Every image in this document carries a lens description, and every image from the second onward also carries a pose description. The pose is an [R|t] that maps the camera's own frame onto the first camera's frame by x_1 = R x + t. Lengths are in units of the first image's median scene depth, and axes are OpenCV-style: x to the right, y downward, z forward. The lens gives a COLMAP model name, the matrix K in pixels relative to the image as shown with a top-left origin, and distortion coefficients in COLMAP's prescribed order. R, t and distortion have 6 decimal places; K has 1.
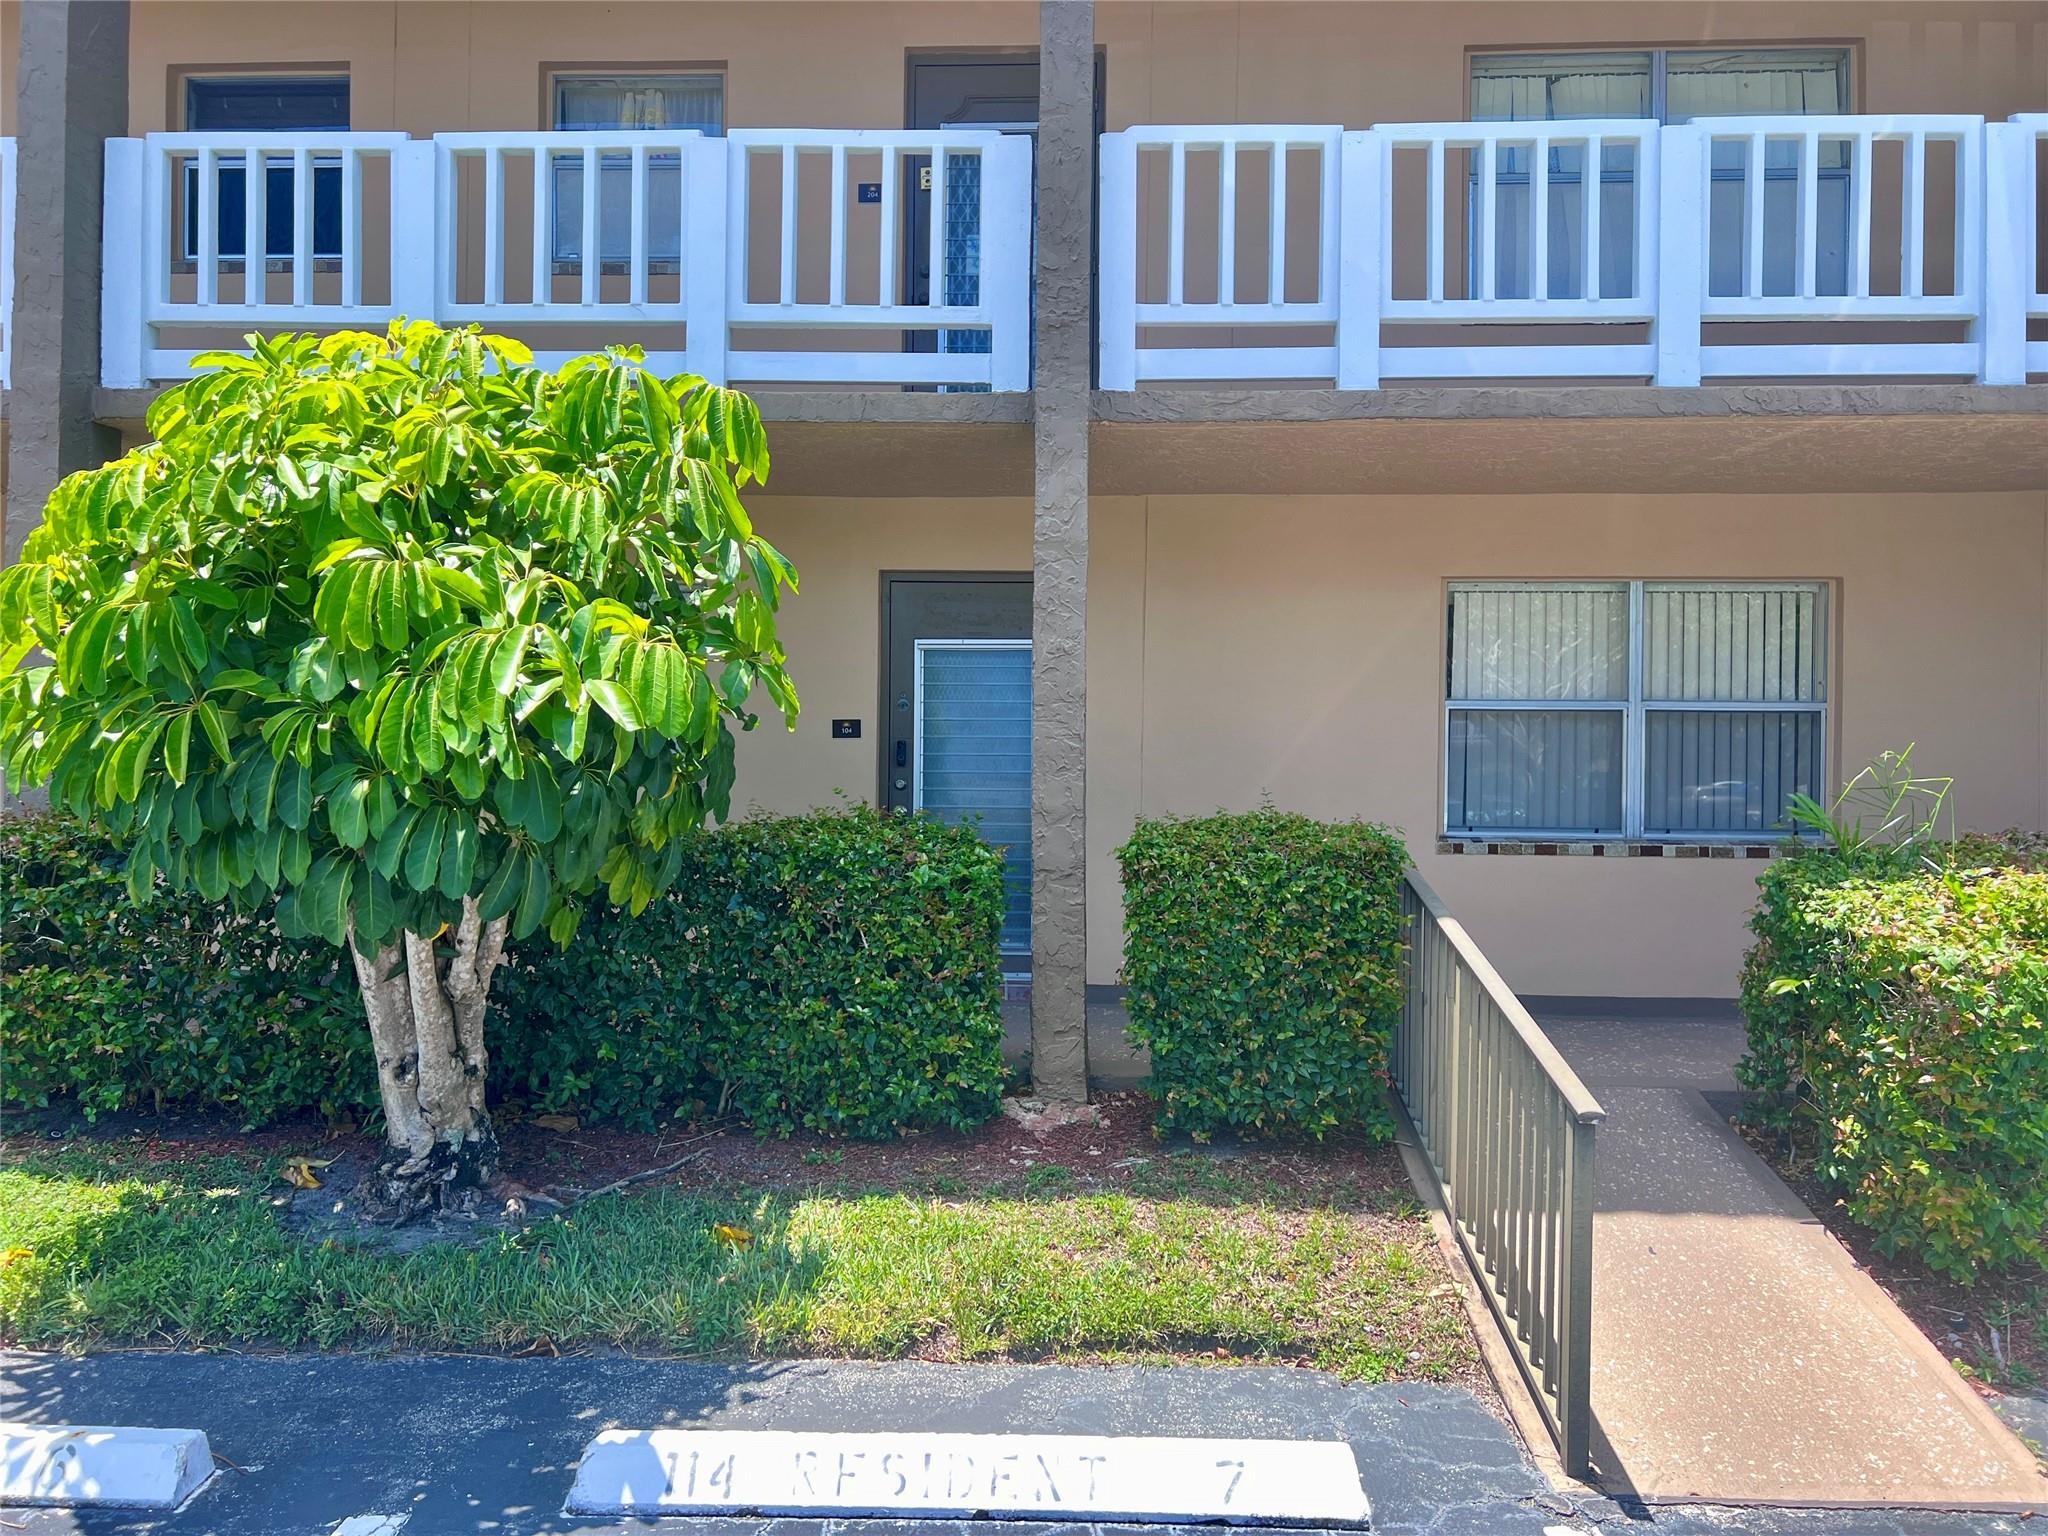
lens RADIAL K [[1541.8, 0, 1026.3], [0, 1541.8, 764.9], [0, 0, 1]] dist [0.000962, -0.001427]
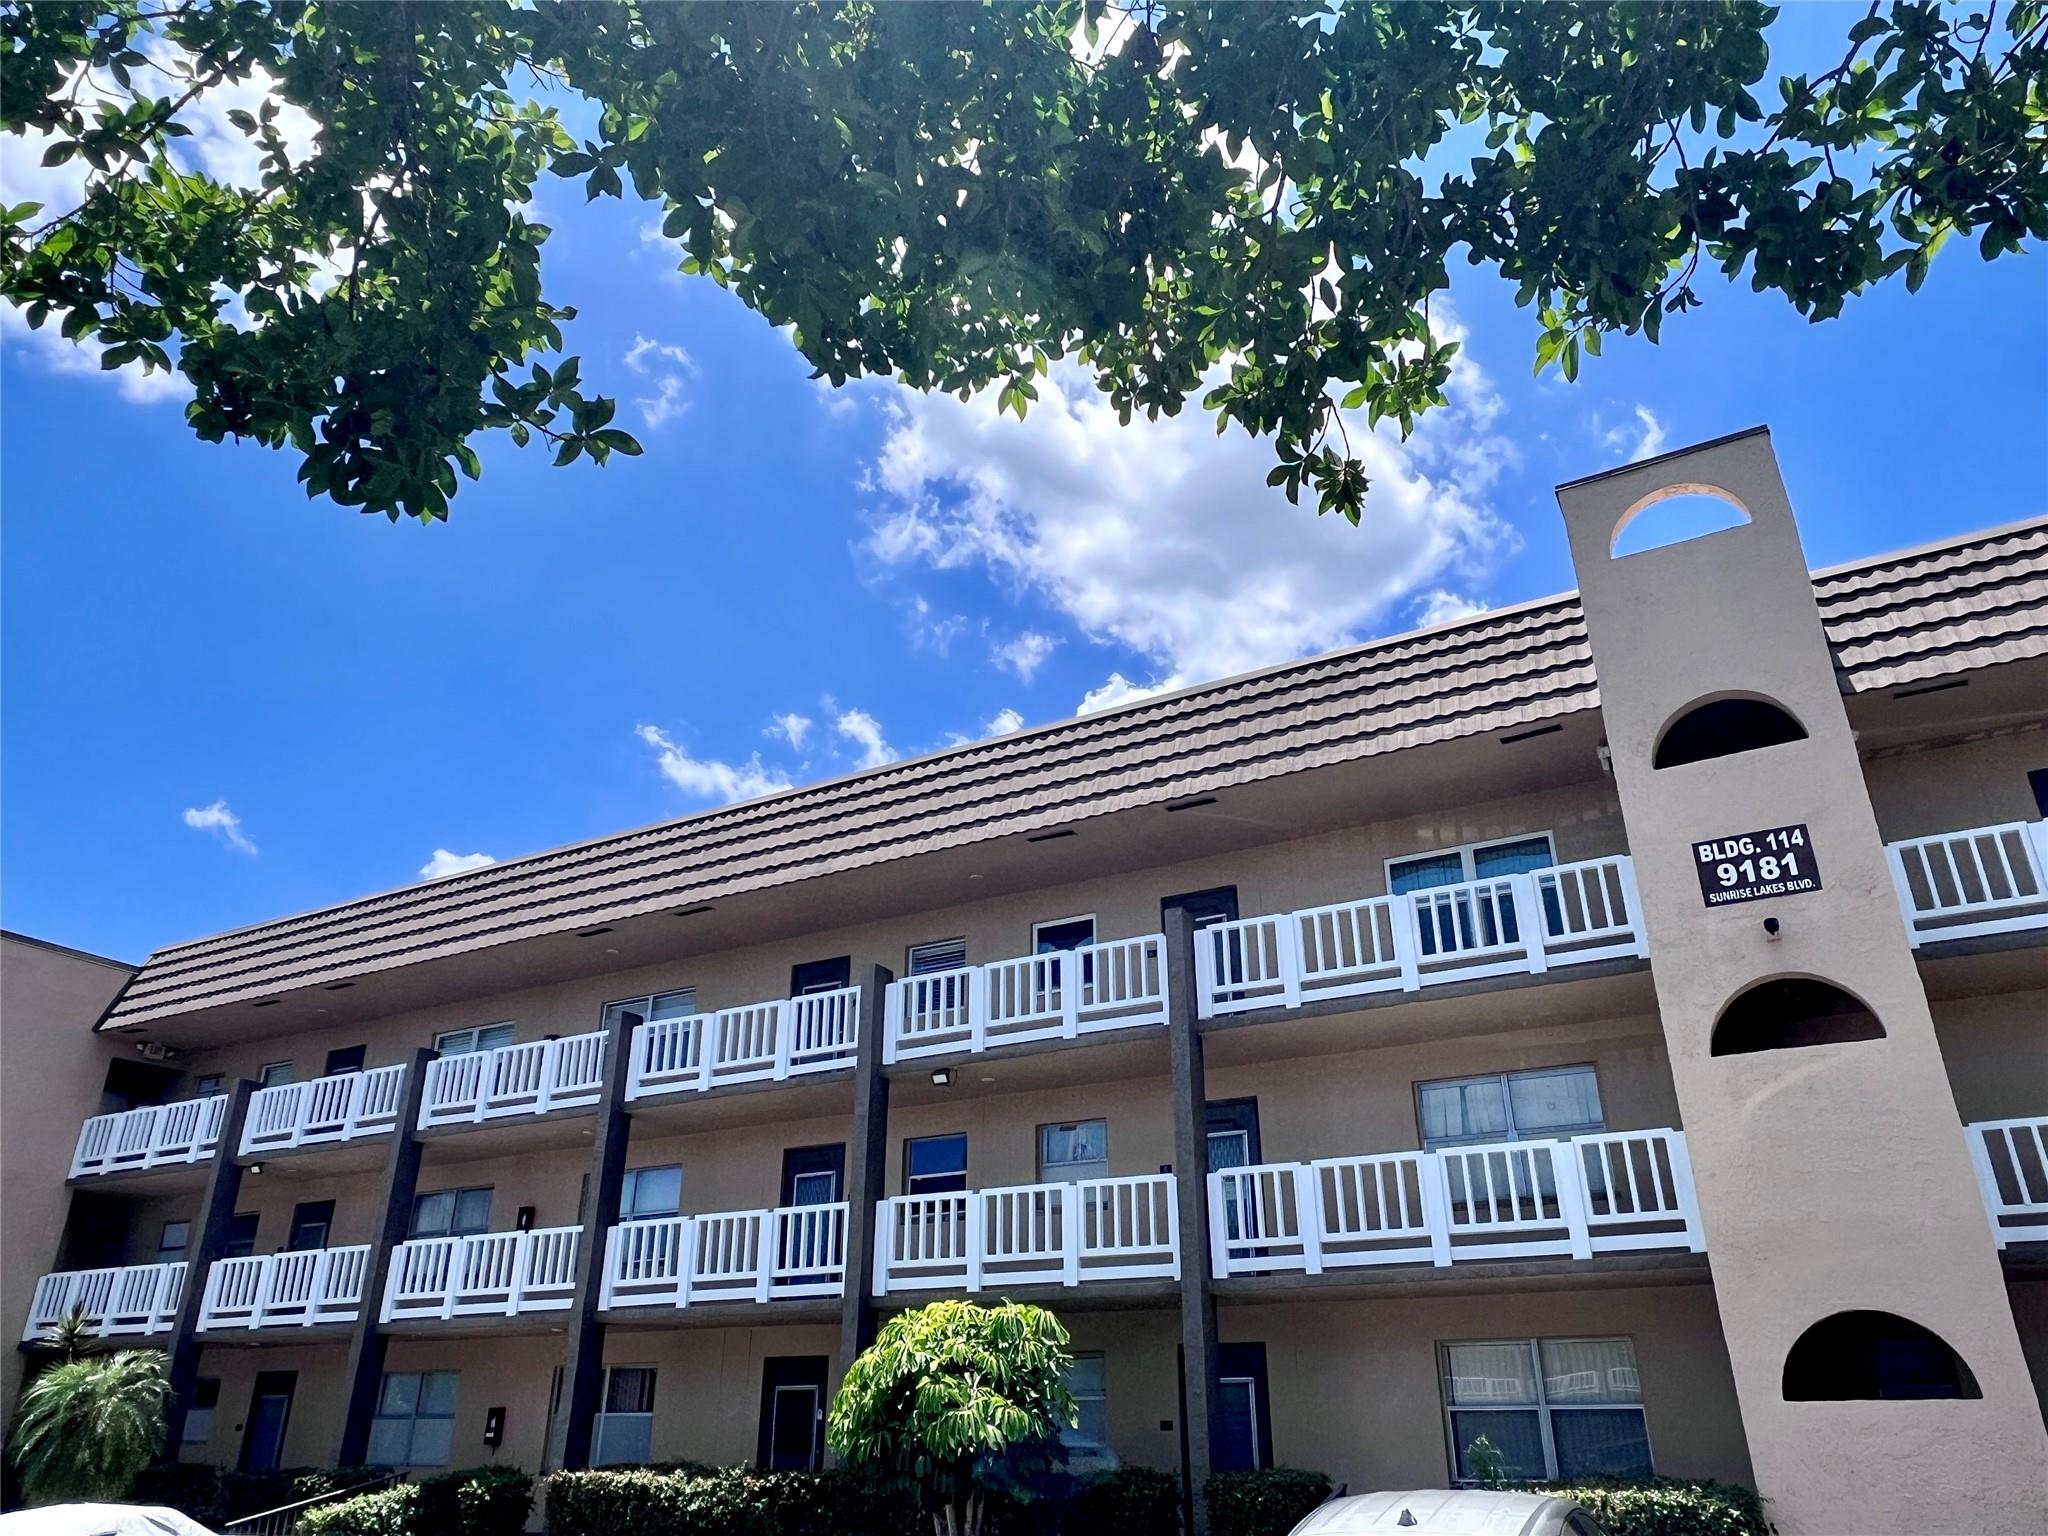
lens RADIAL K [[1381.8, 0, 1019.2], [0, 1381.8, 768.4], [0, 0, 1]] dist [-0.001562, -0.000599]
pose [[0.896168, -0.198102, -0.397037, 0.816814], [0.008032, 0.901898, -0.431875, -0.025400], [0.443642, 0.383843, 0.809843, -1.263391]]
